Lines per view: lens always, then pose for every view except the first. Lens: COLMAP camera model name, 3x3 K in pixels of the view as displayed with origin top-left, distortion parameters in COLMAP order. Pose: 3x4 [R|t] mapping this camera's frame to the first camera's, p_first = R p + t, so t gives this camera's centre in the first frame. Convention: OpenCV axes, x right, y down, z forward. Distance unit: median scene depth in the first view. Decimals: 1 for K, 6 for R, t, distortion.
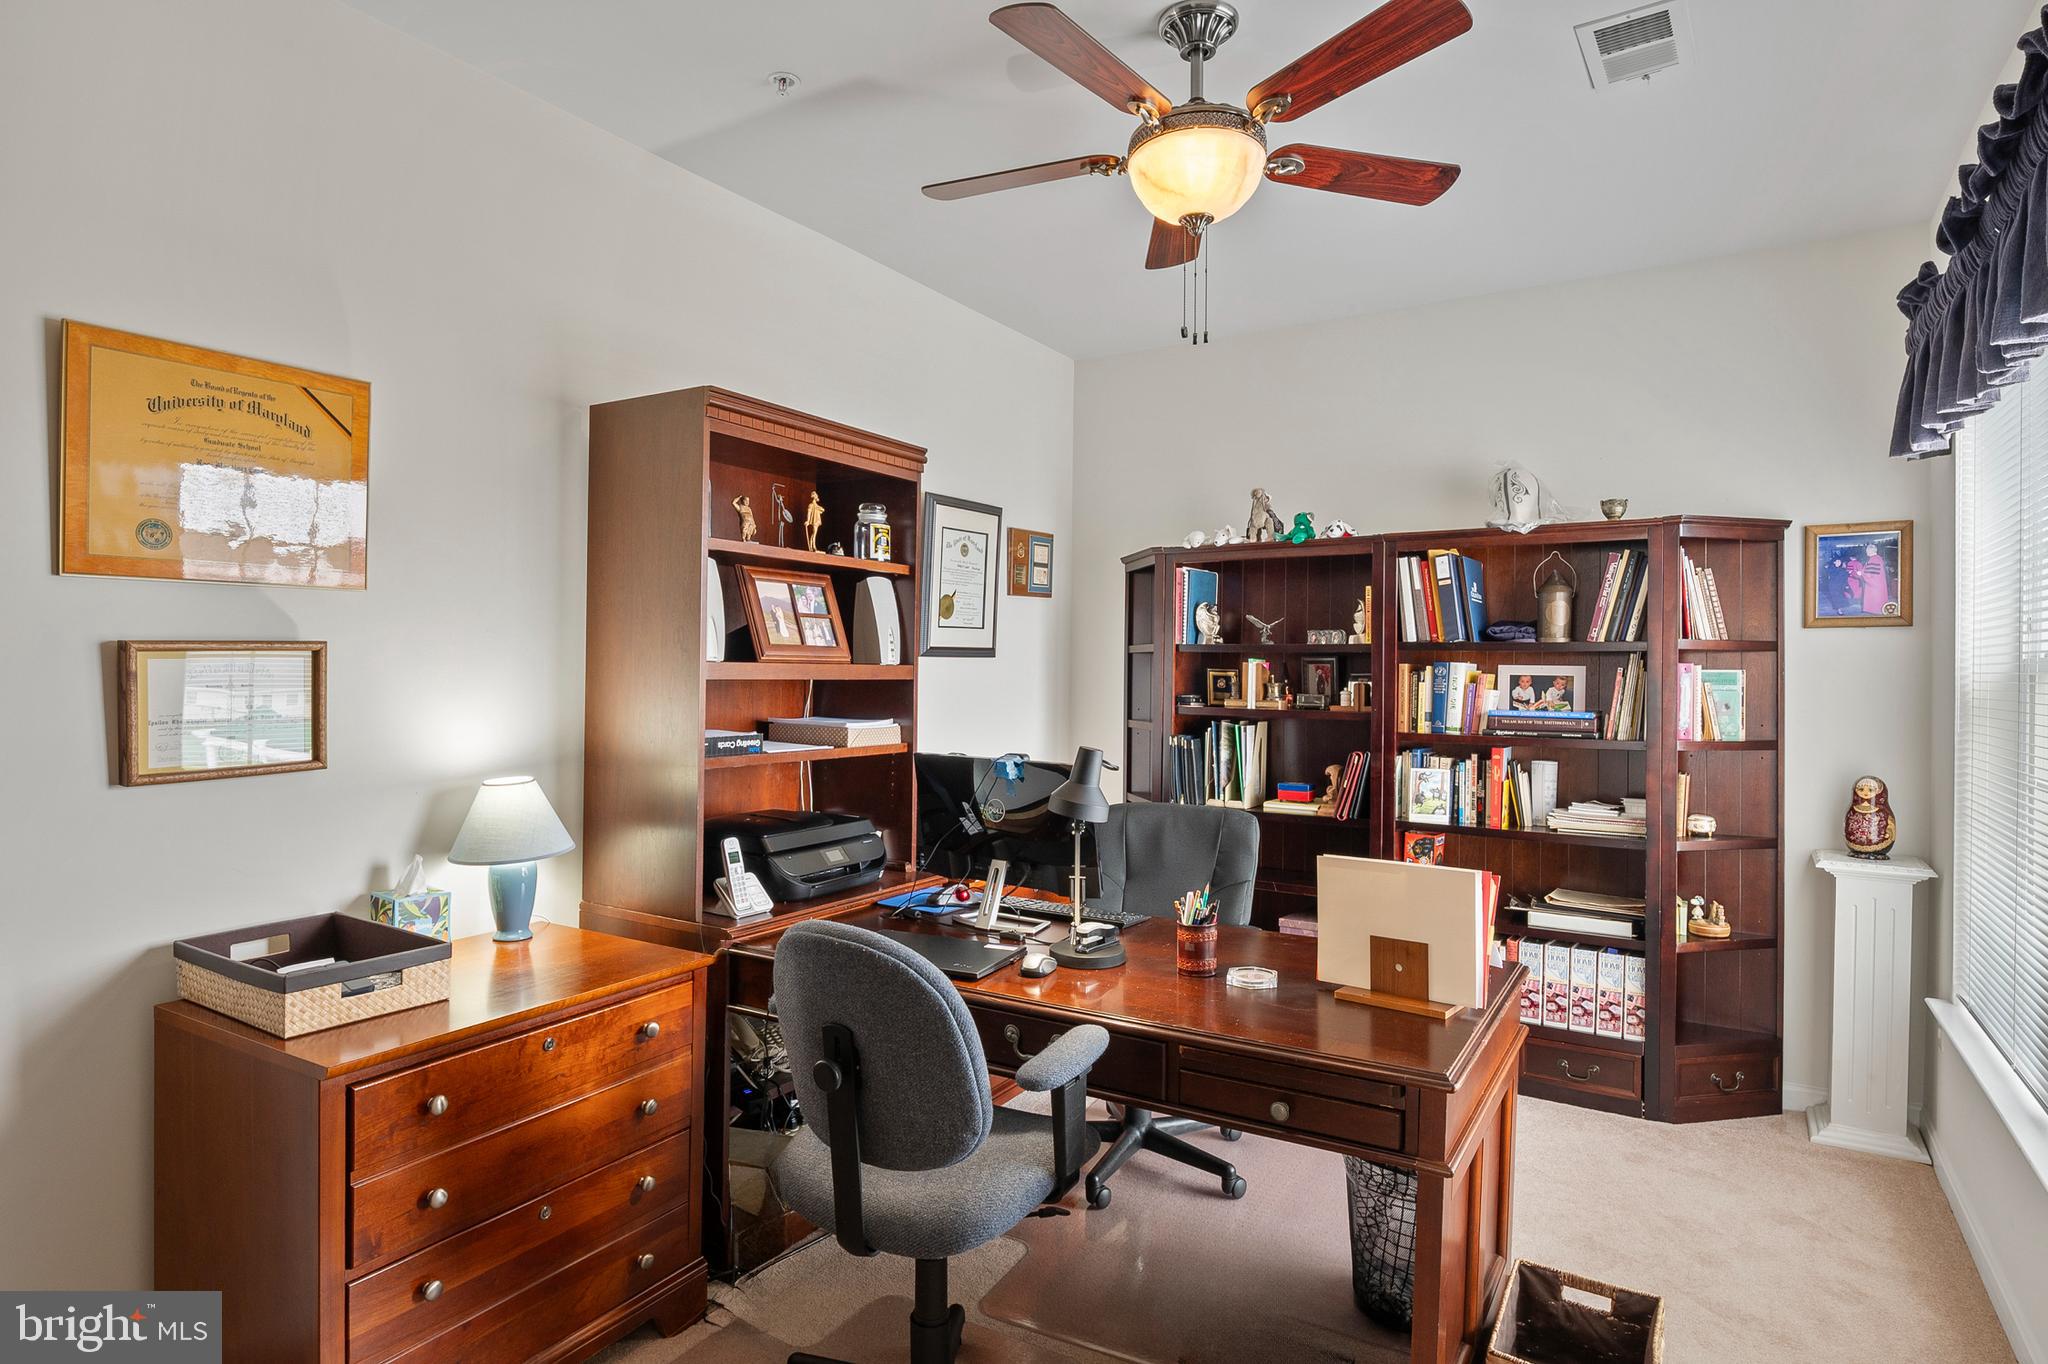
lens RADIAL K [[1126.0, 0, 1027.8], [0, 1126.0, 692.2], [0, 0, 1]] dist [-0.003070, -0.006283]
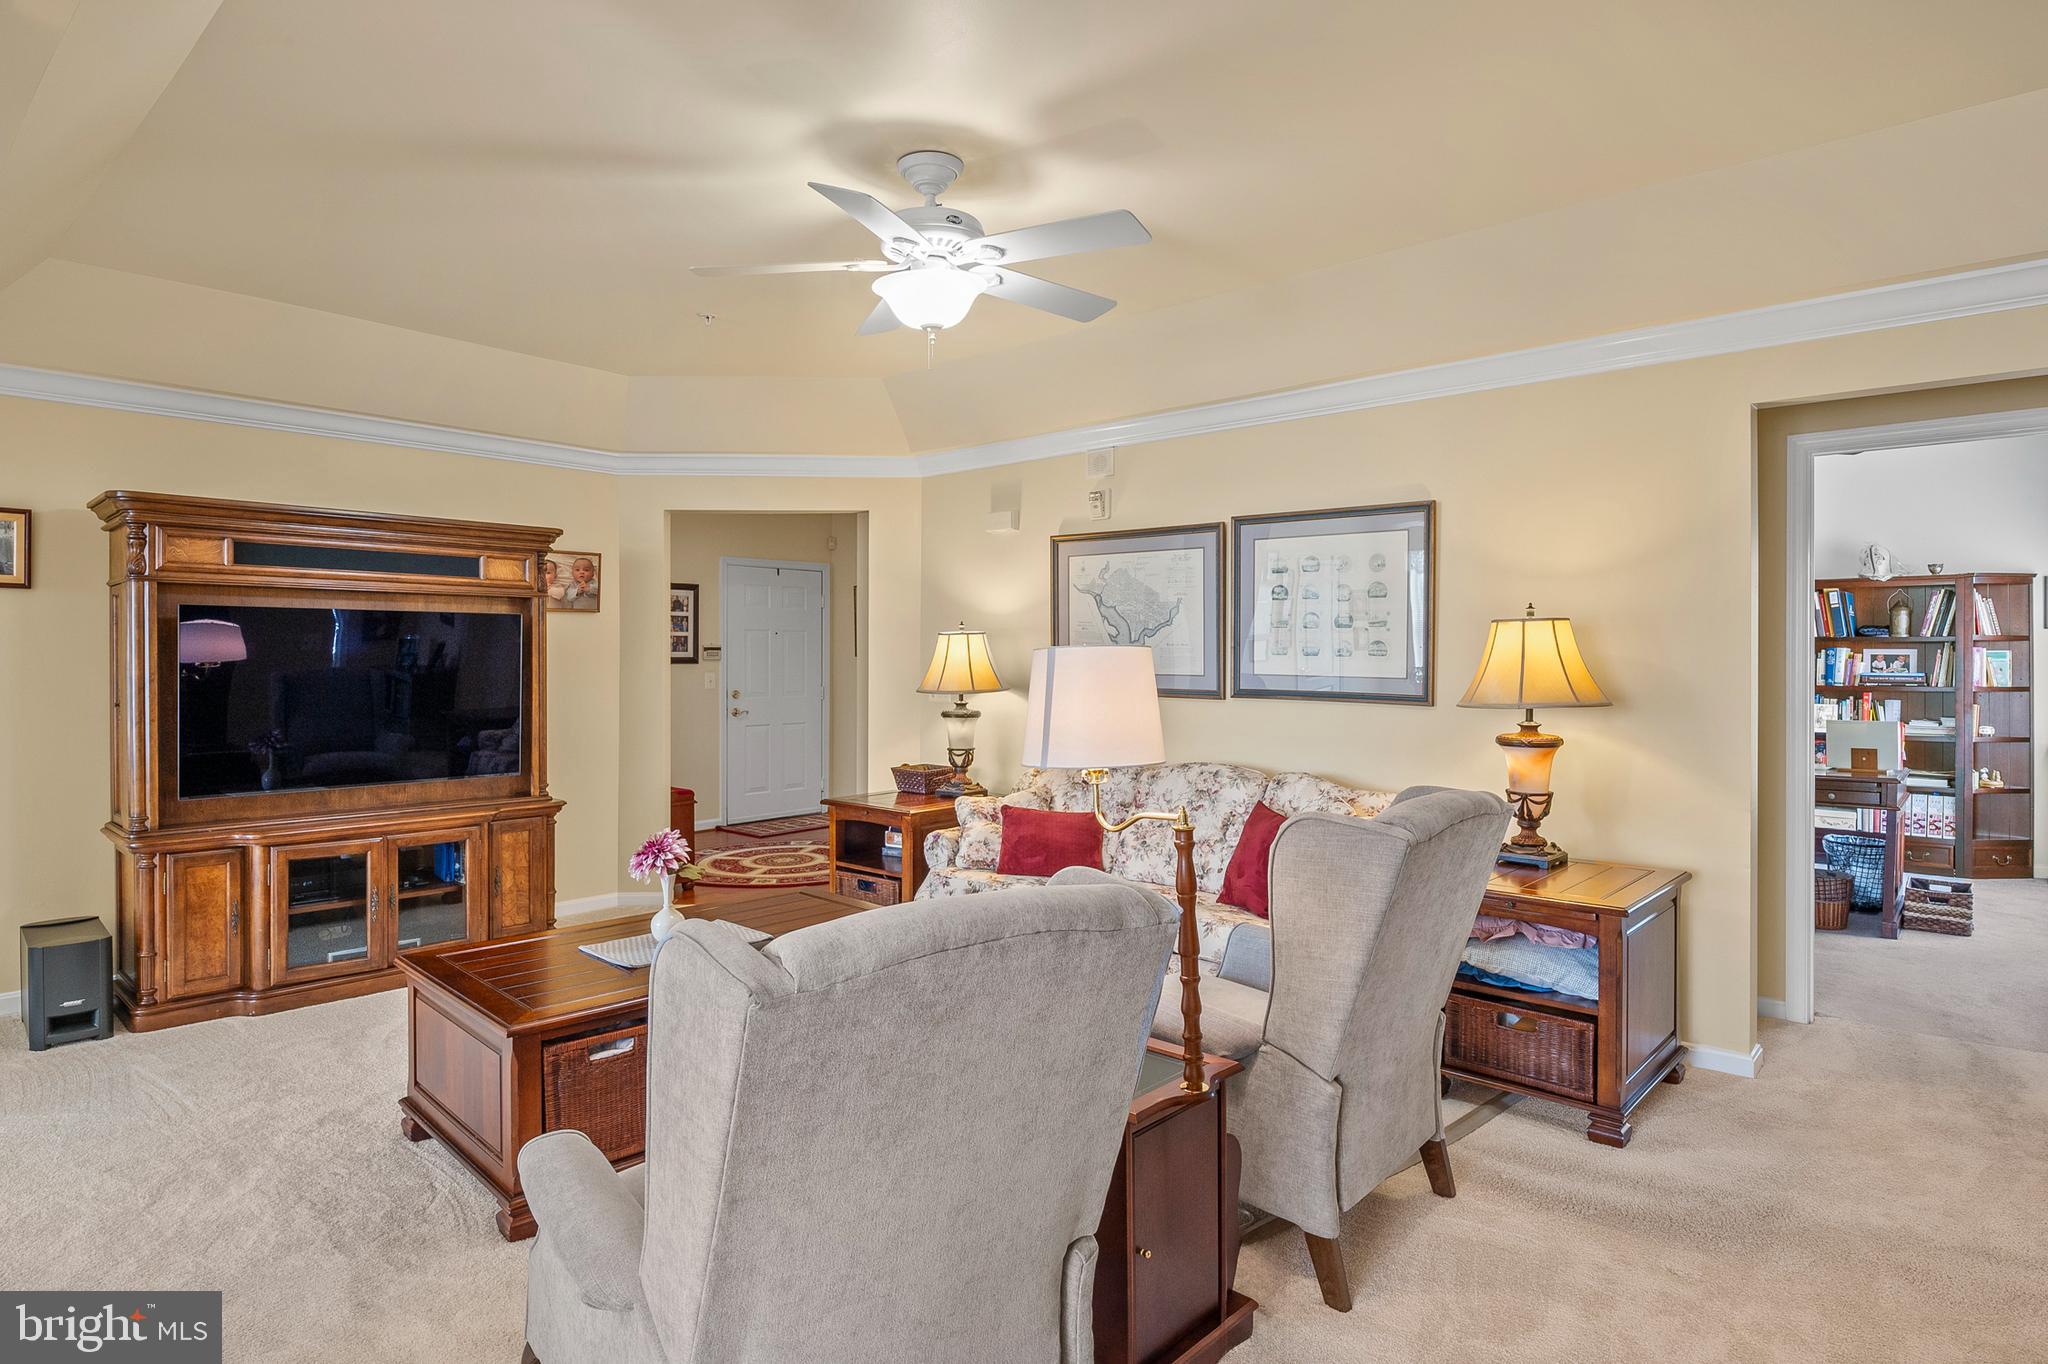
lens RADIAL K [[1126.0, 0, 1026.8], [0, 1126.0, 676.7], [0, 0, 1]] dist [-0.003070, -0.006283]
pose [[0.985835, -0.003286, -0.167687, -0.693036], [0.002456, 0.999984, -0.005155, 0.030394], [0.167701, 0.004670, 0.985827, -1.156815]]
